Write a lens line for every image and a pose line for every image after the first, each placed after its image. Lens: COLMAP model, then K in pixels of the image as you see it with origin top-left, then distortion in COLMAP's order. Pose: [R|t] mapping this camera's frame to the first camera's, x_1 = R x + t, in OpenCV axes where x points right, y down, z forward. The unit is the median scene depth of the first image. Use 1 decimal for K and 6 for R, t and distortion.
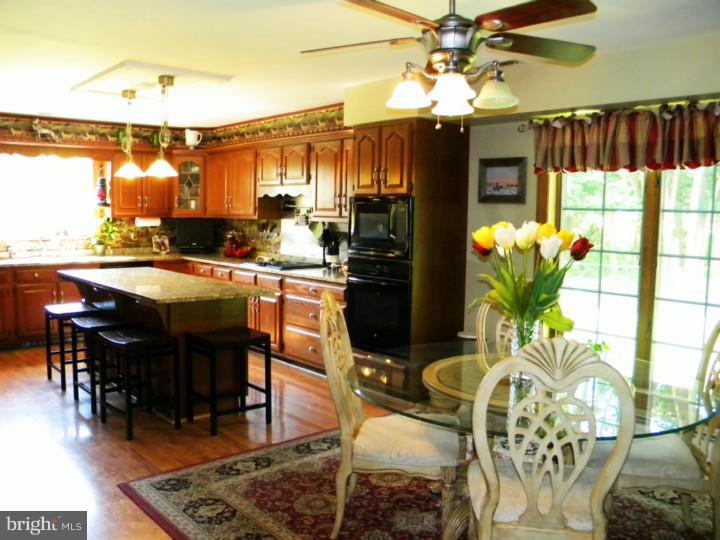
lens RADIAL K [[656.5, 0, 359.4], [0, 656.5, 276.4], [0, 0, 1]] dist [-0.135211, 0.119485]
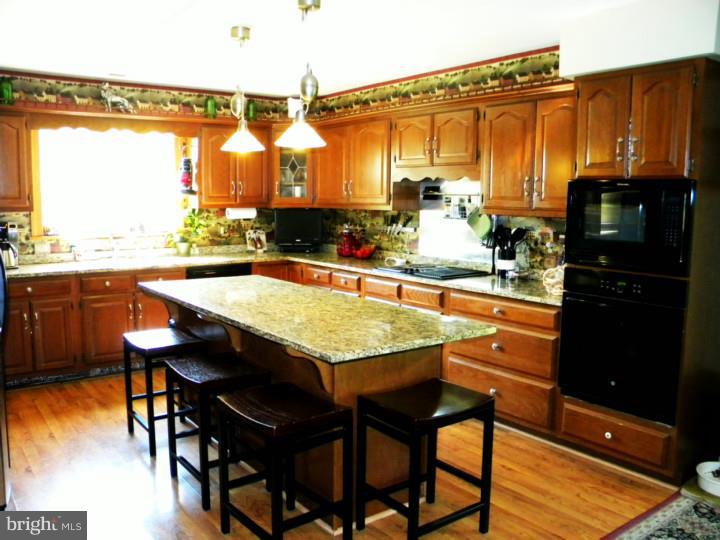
lens RADIAL K [[599.3, 0, 360.0], [0, 599.3, 270.0], [0, 0, 1]] dist [-0.120722, 0.066927]
pose [[0.999062, -0.000206, -0.043293, -0.161979], [0.001095, 0.999789, 0.020518, -0.031545], [0.043280, -0.020546, 0.998852, 0.289916]]
